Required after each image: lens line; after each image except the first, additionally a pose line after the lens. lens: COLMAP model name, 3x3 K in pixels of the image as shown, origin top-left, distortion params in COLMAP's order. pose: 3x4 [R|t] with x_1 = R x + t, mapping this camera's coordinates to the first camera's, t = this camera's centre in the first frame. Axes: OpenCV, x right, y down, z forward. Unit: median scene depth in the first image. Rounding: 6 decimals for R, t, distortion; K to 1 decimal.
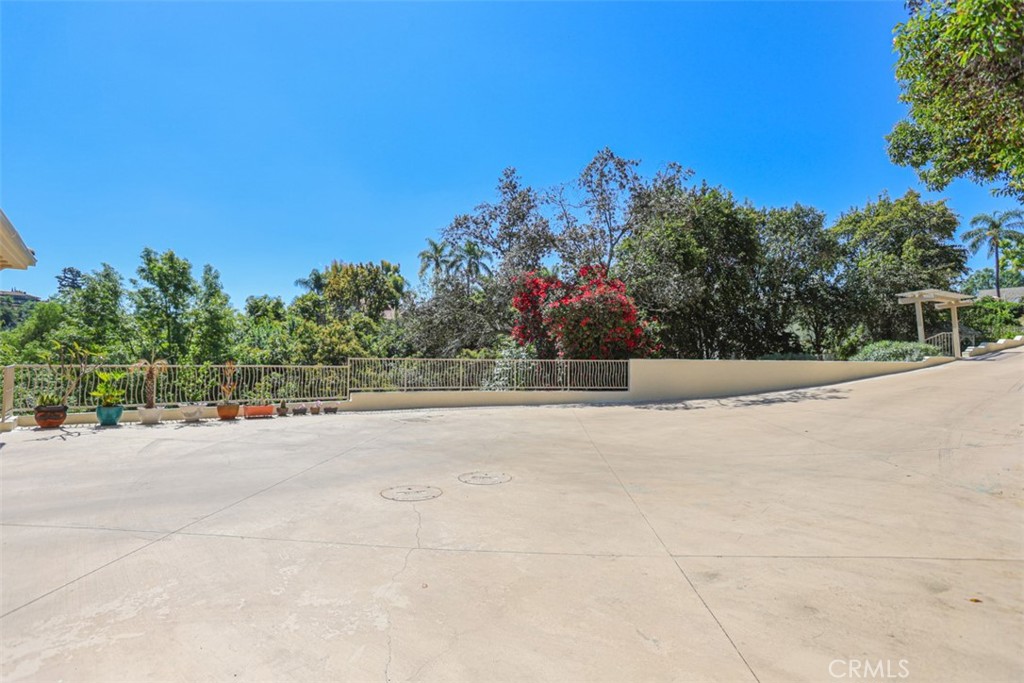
lens RADIAL K [[506.1, 0, 512.0], [0, 506.1, 341.5], [0, 0, 1]] dist [-0.000832, 0.000061]
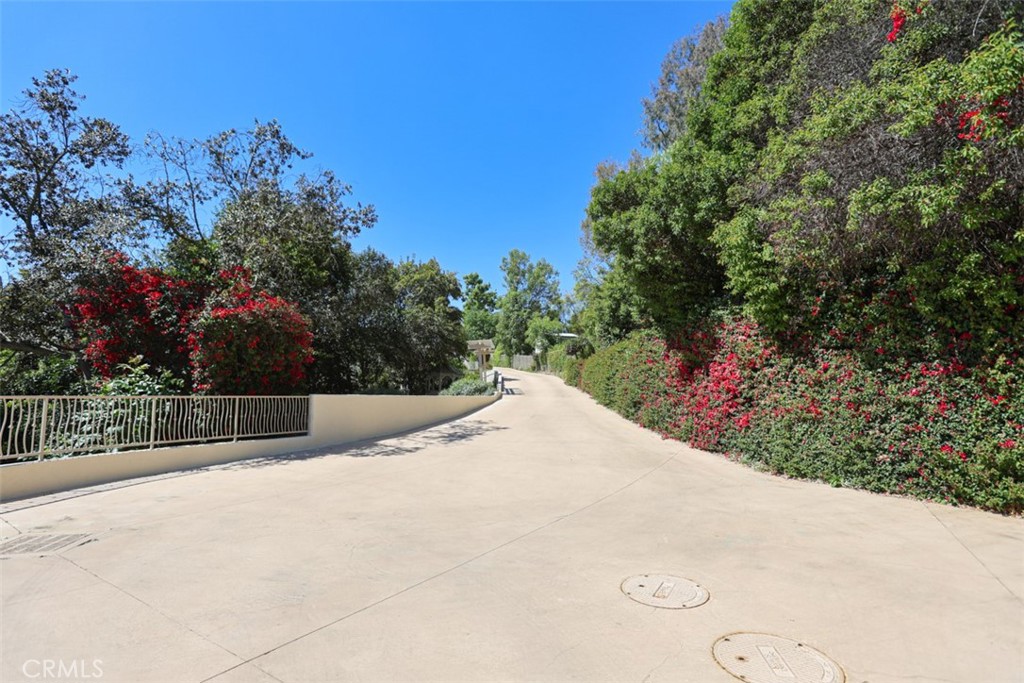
lens RADIAL K [[506.1, 0, 512.0], [0, 506.1, 341.5], [0, 0, 1]] dist [-0.000832, 0.000061]
pose [[0.503029, 0.086858, 0.859894, -0.291314], [-0.029350, 0.996080, -0.083445, 0.008662], [-0.863771, 0.016737, 0.503606, 0.326162]]
